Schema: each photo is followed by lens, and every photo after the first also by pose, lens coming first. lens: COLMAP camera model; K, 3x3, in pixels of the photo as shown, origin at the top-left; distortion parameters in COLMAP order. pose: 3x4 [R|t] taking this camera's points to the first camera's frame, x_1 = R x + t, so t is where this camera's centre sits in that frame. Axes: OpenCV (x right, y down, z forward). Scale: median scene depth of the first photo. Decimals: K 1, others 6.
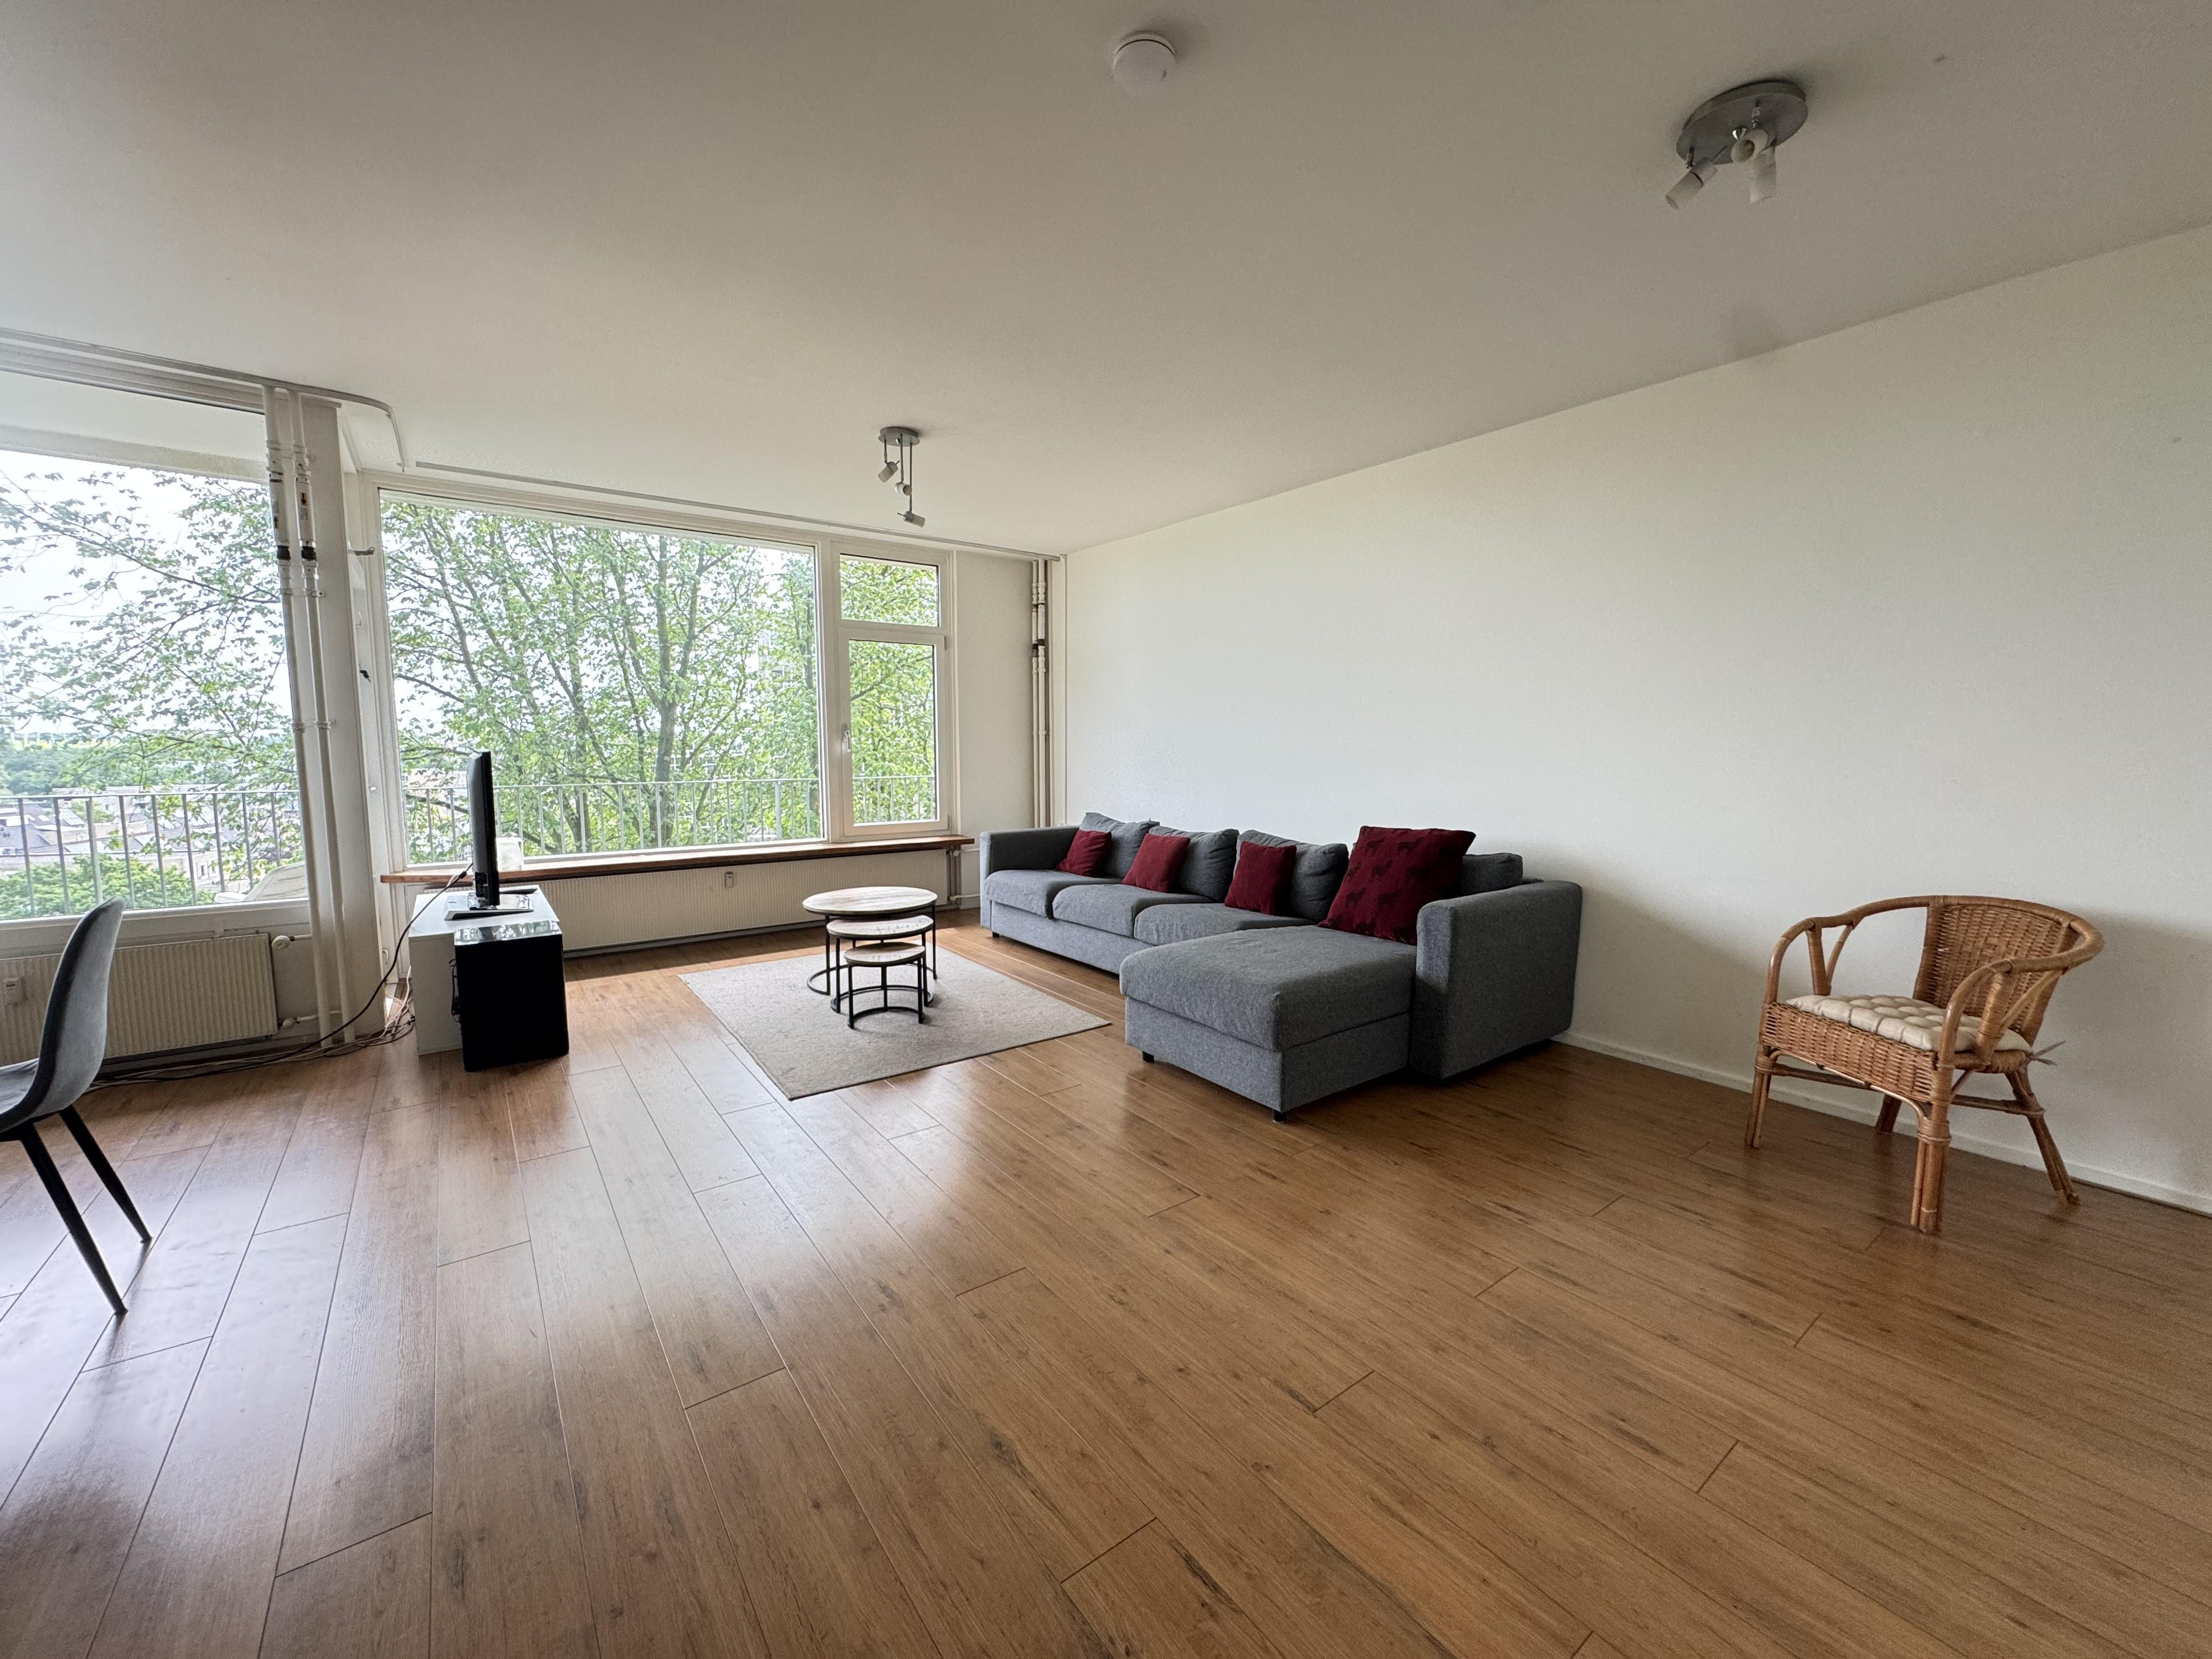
lens RADIAL K [[878.5, 0, 1105.1], [0, 878.5, 833.4], [0, 0, 1]] dist [-0.003886, -0.000465]
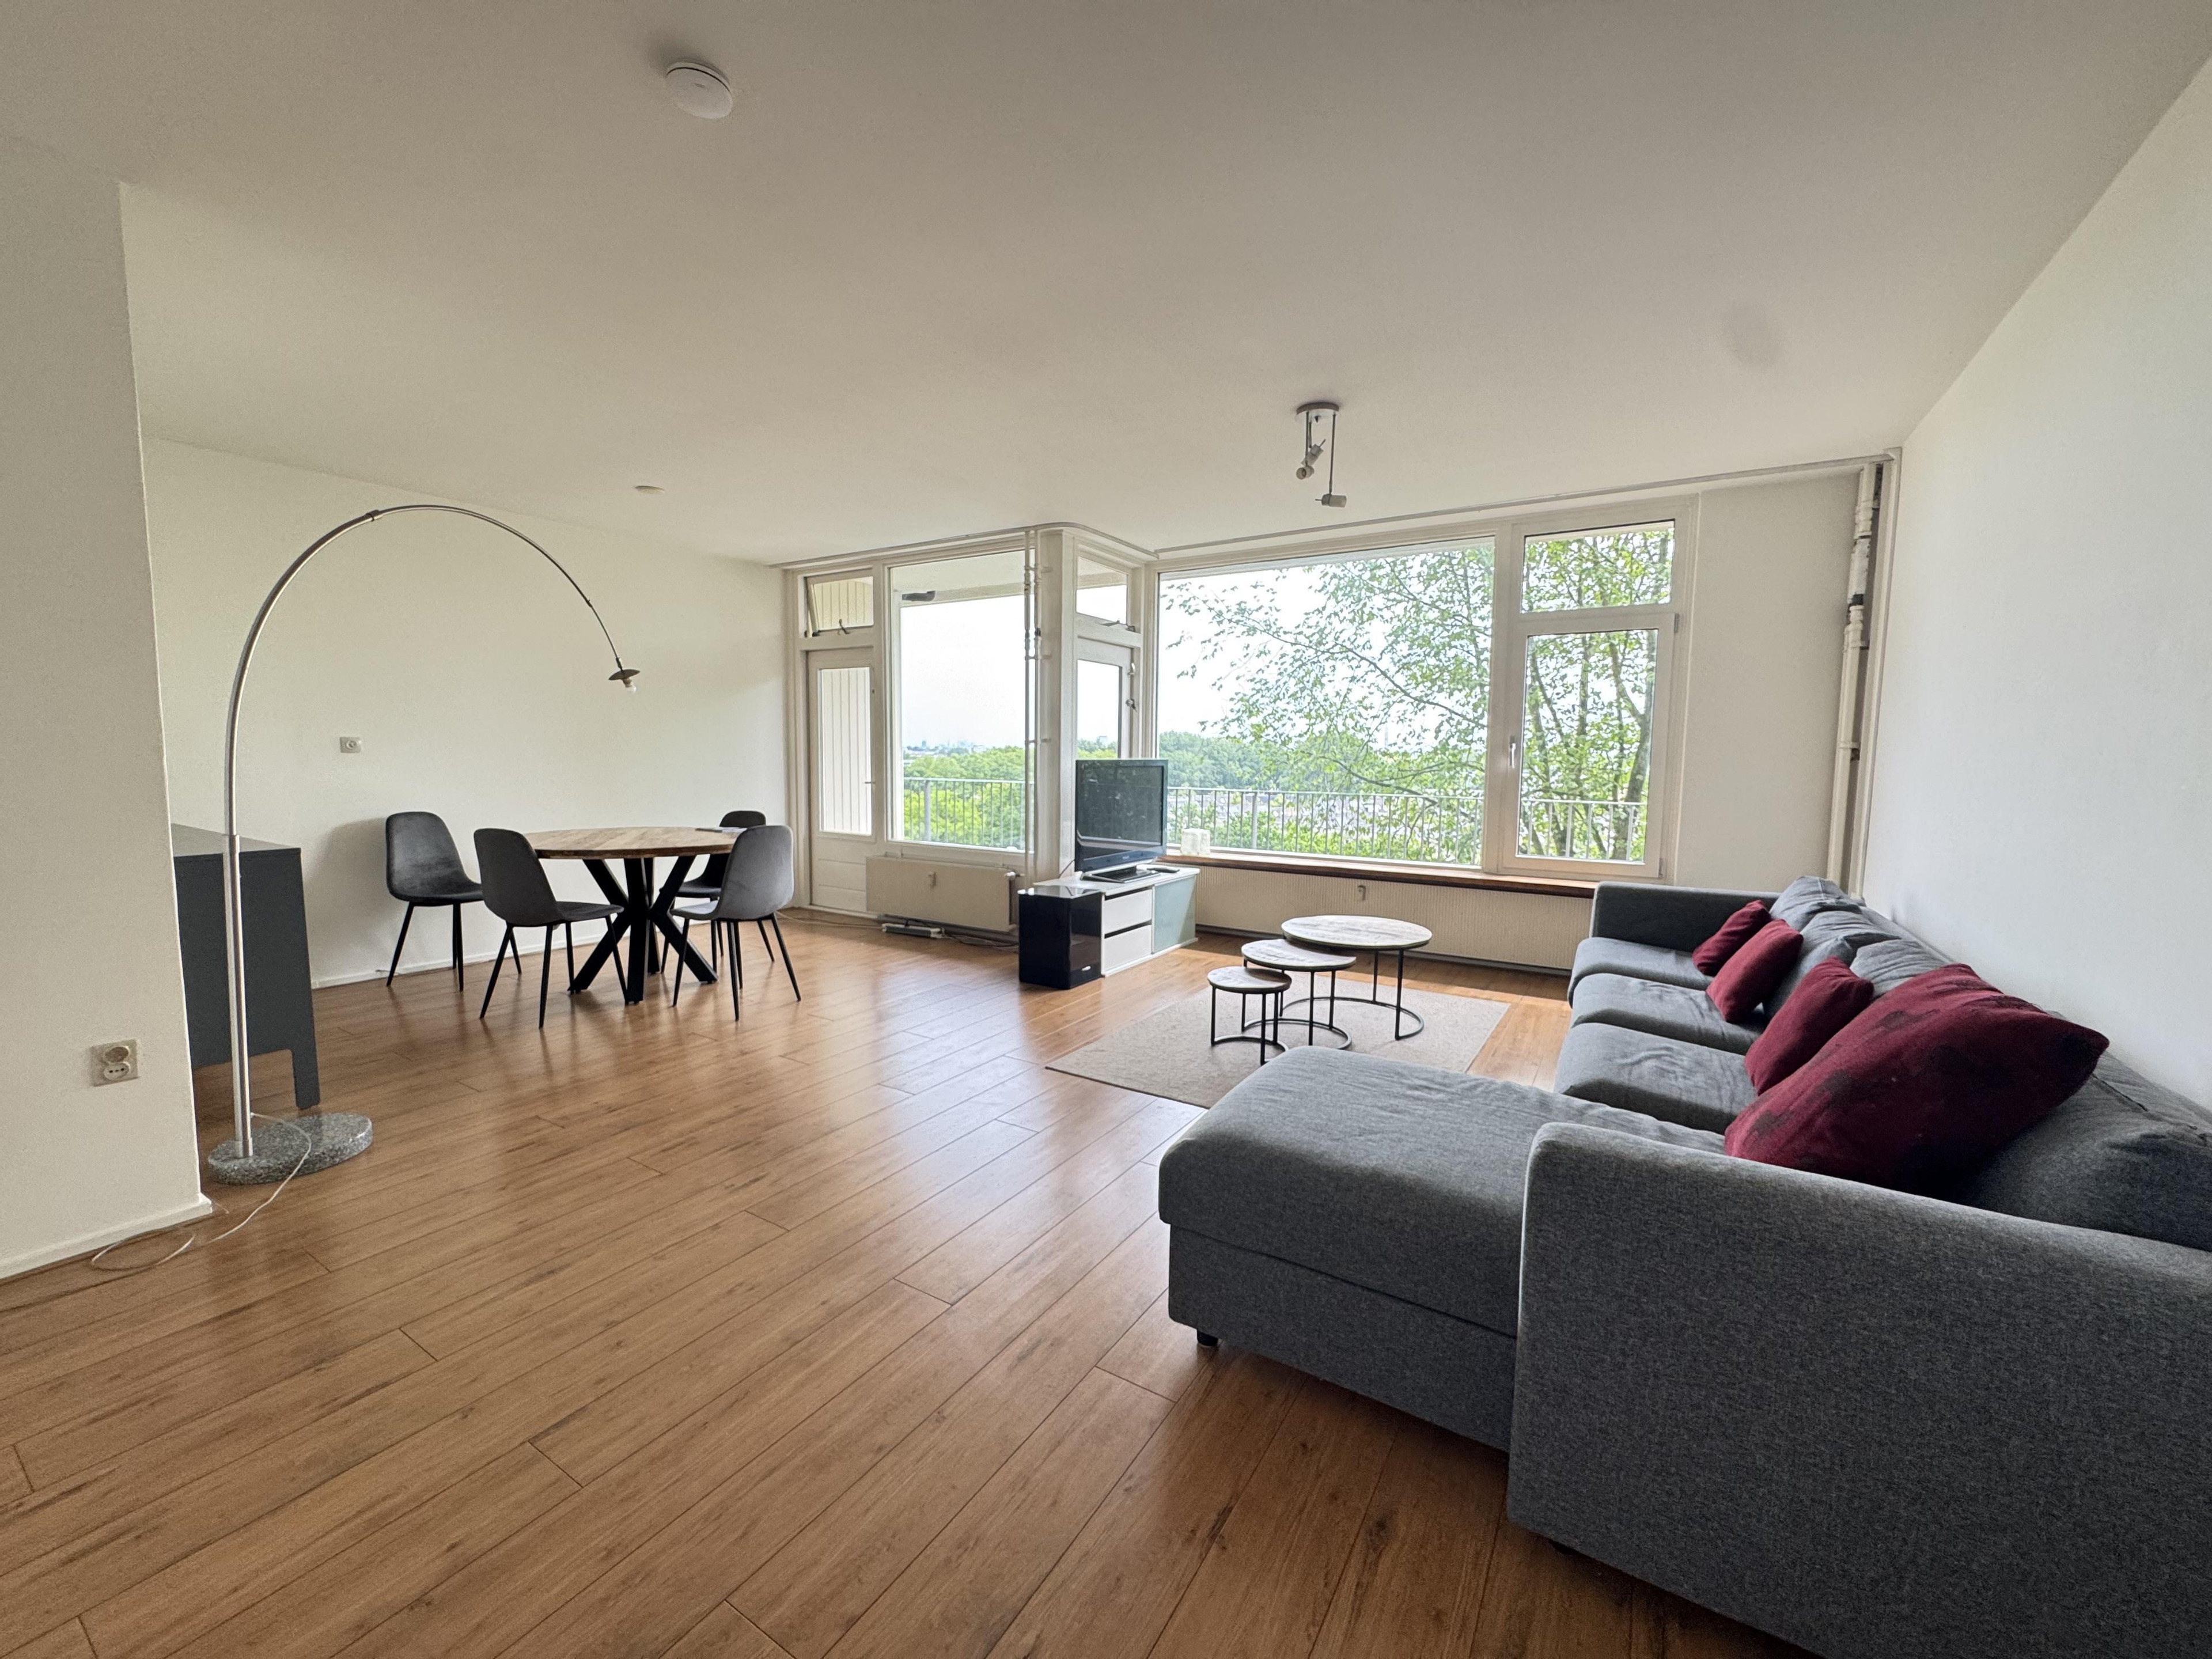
lens RADIAL K [[878.5, 0, 1105.1], [0, 878.5, 833.4], [0, 0, 1]] dist [-0.003886, -0.000465]
pose [[0.362205, 0.087625, -0.927971, 0.483187], [-0.105889, 0.992995, 0.052435, -0.044929], [0.926064, 0.079270, 0.368946, 0.438152]]
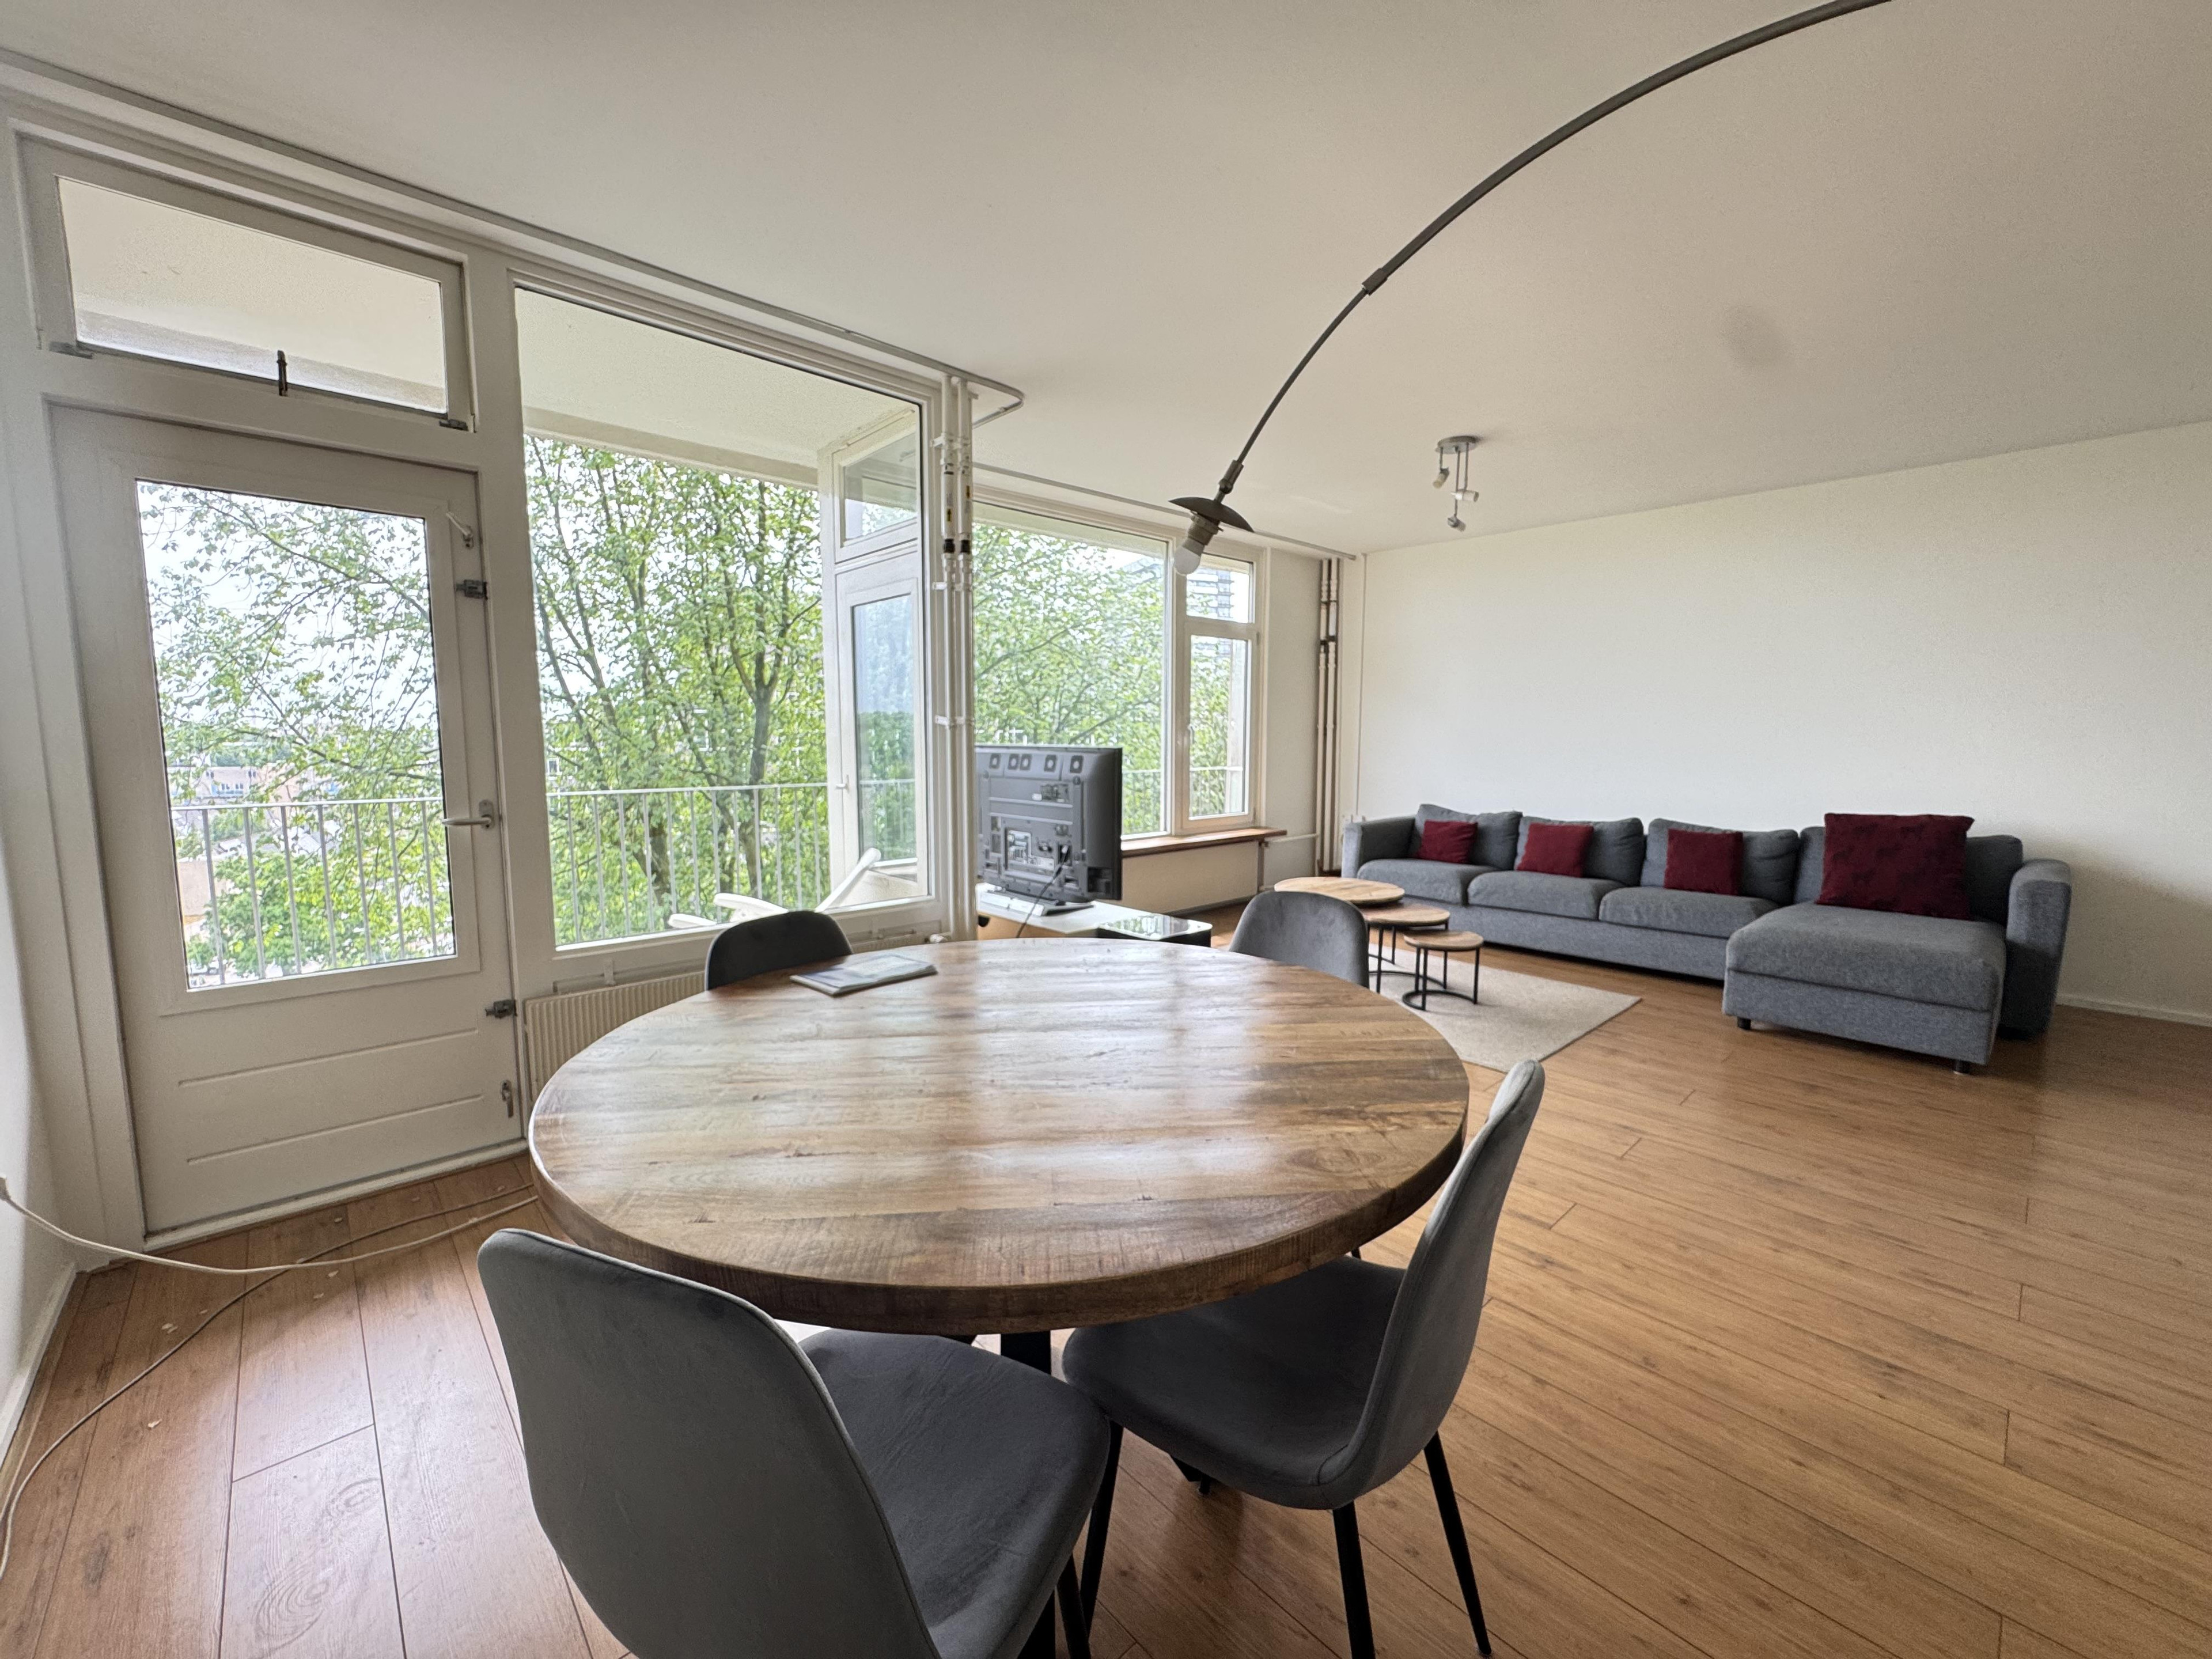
lens RADIAL K [[891.0, 0, 1106.0], [0, 891.0, 829.5], [0, 0, 1]] dist [-0.002148, 0.000047]
pose [[0.994440, -0.011774, 0.104643, -0.668216], [0.011560, 0.999930, 0.002653, -0.000737], [-0.104667, -0.001429, 0.994506, -0.010592]]
